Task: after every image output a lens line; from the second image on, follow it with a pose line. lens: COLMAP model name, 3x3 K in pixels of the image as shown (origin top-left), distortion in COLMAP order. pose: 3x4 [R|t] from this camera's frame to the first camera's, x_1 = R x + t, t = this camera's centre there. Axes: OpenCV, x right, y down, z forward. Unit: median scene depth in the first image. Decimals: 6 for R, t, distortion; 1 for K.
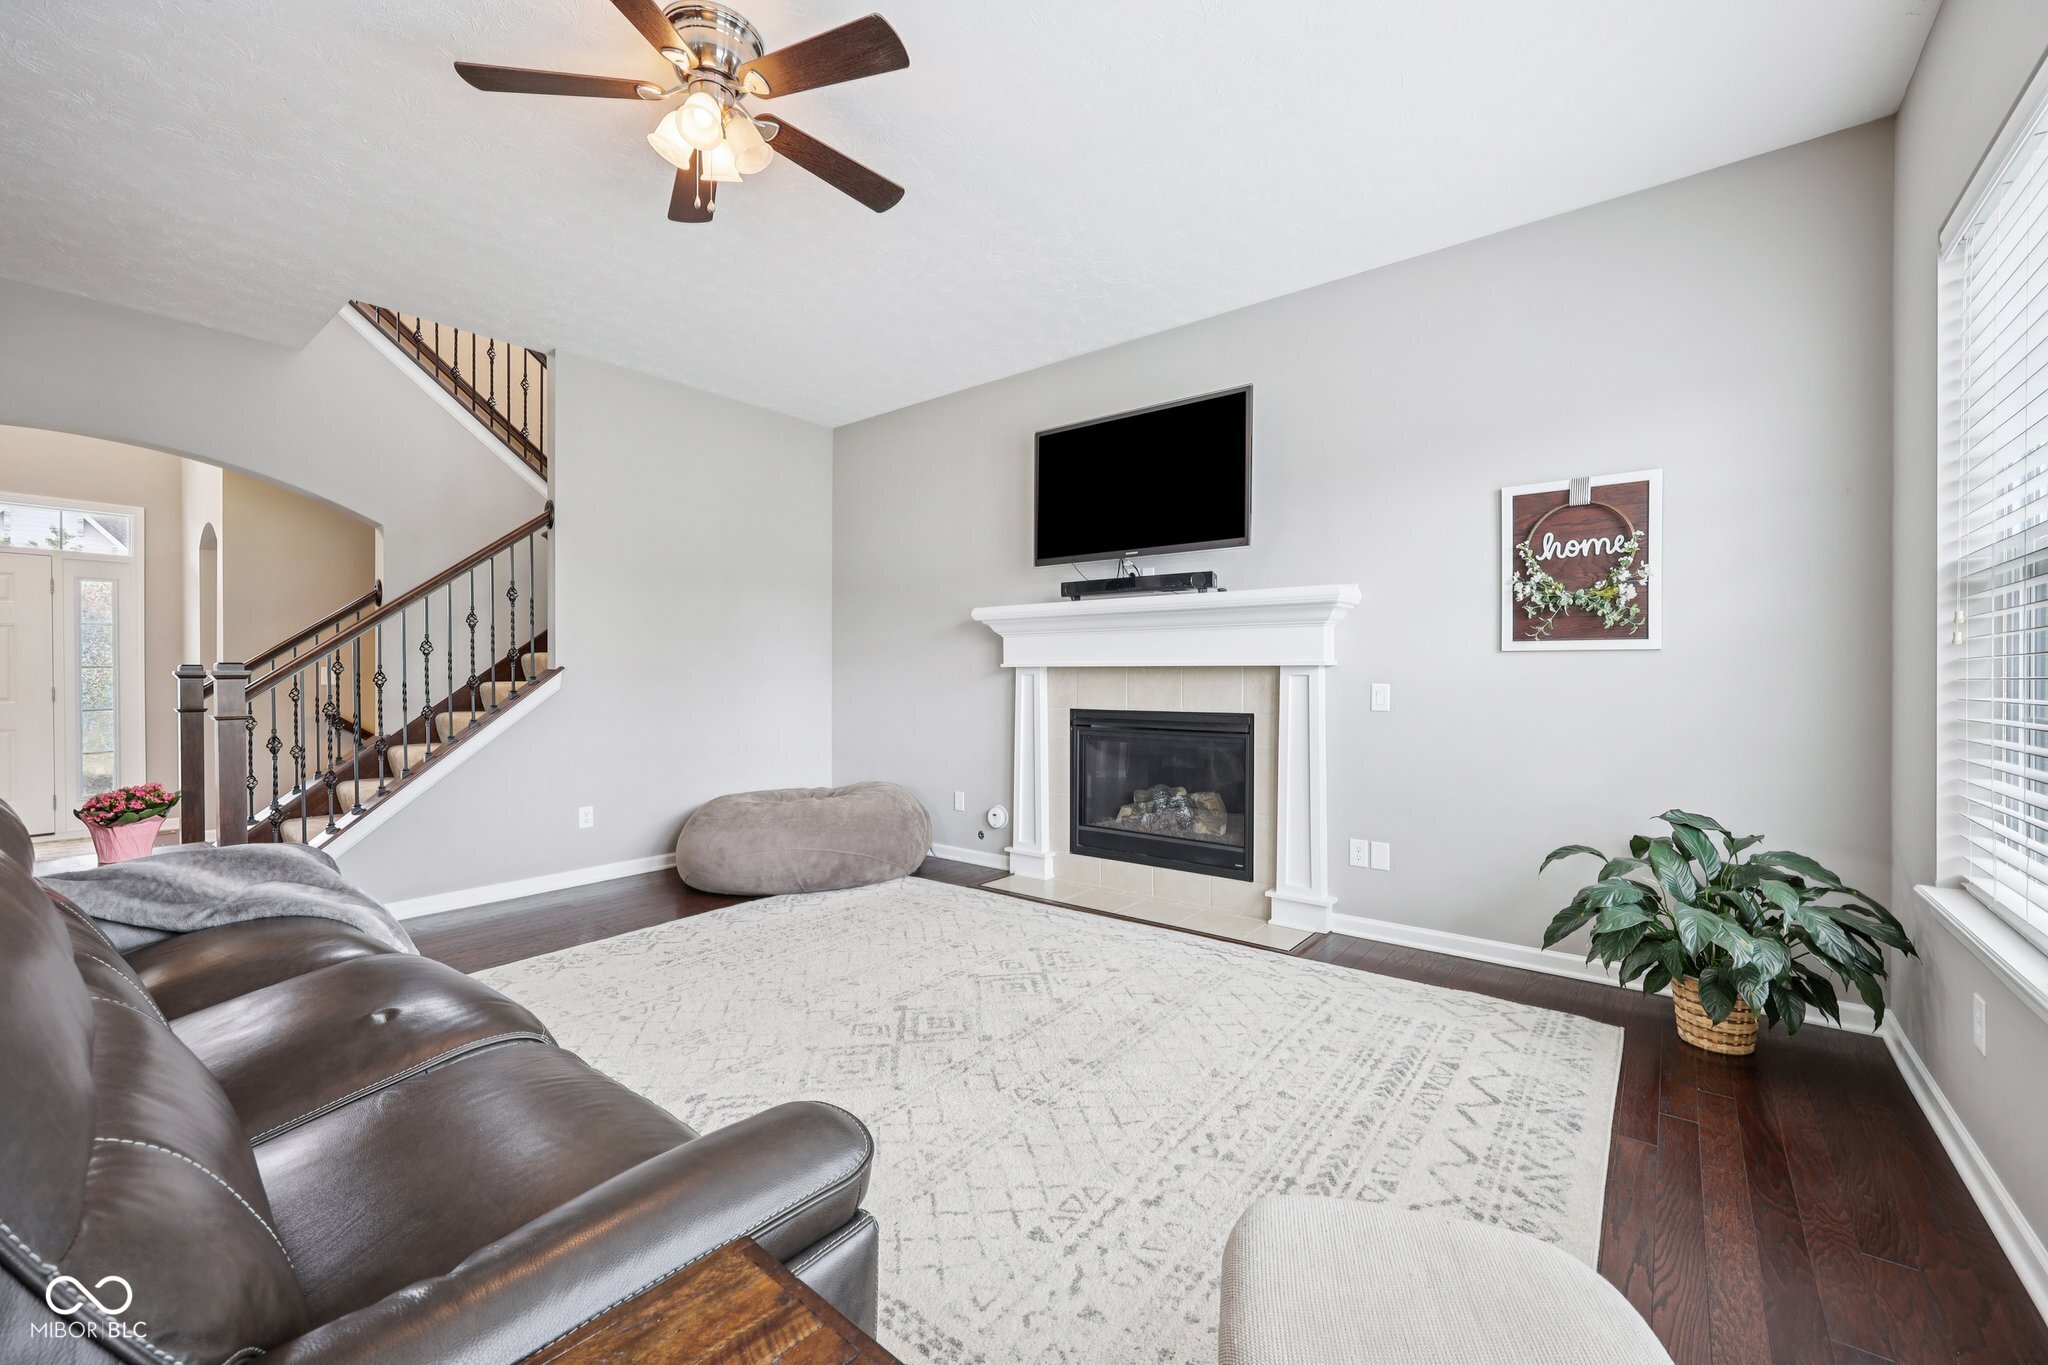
lens RADIAL K [[820.6, 0, 1021.1], [0, 820.6, 675.5], [0, 0, 1]] dist [0.000977, 0.000082]
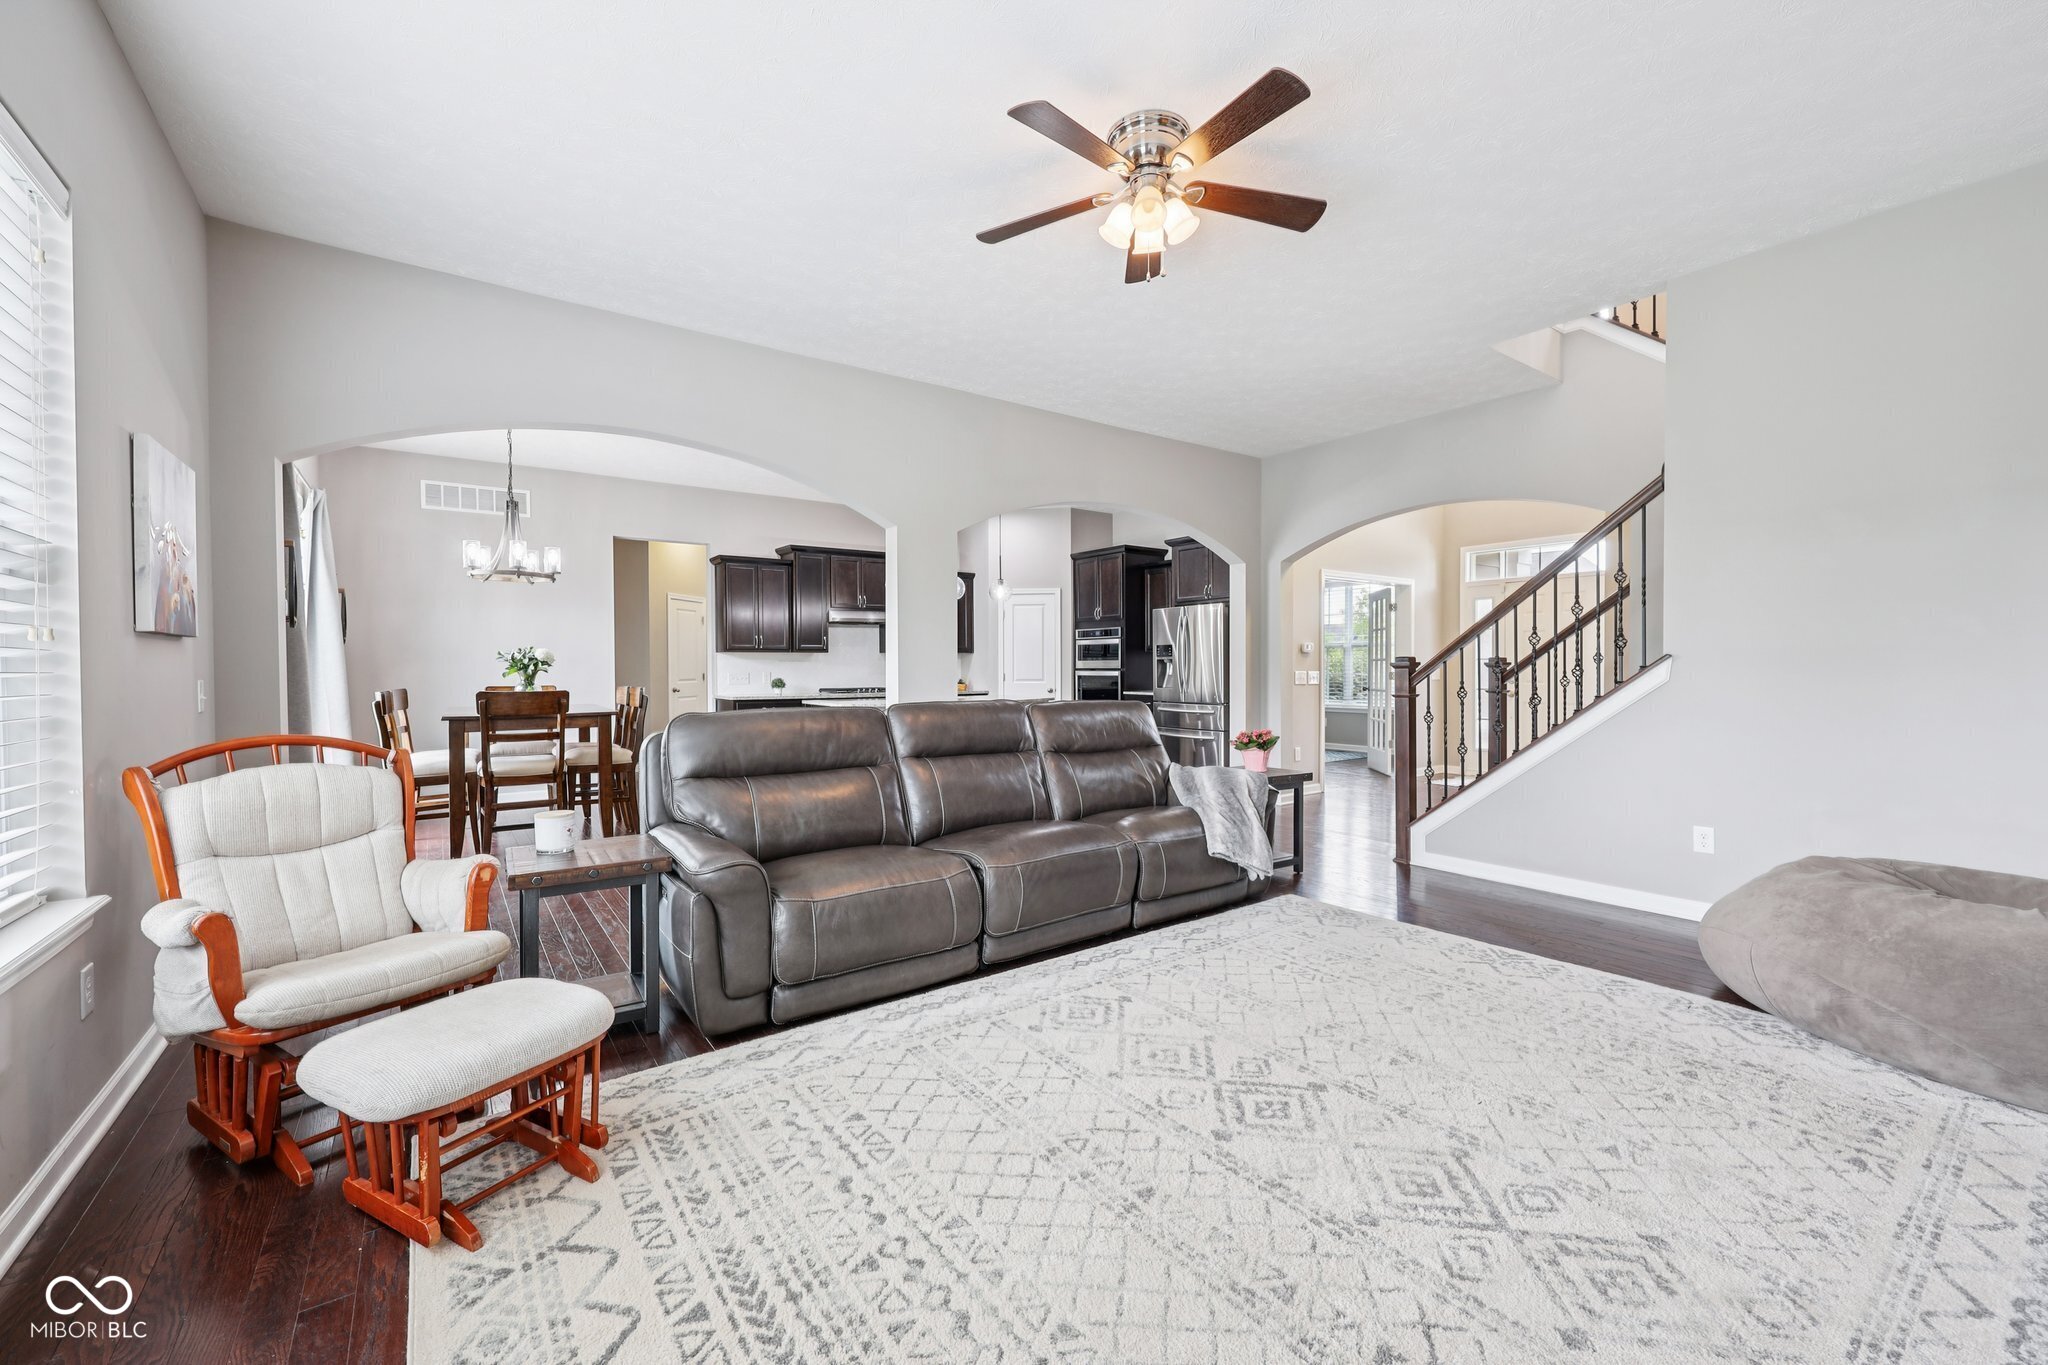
lens RADIAL K [[841.8, 0, 1065.1], [0, 841.8, 681.8], [0, 0, 1]] dist [-0.001596, -0.000162]
pose [[-0.252844, 0.018507, -0.967330, 0.712575], [0.005367, 0.999828, 0.017726, -0.002133], [0.967492, -0.000710, -0.252900, 0.996252]]
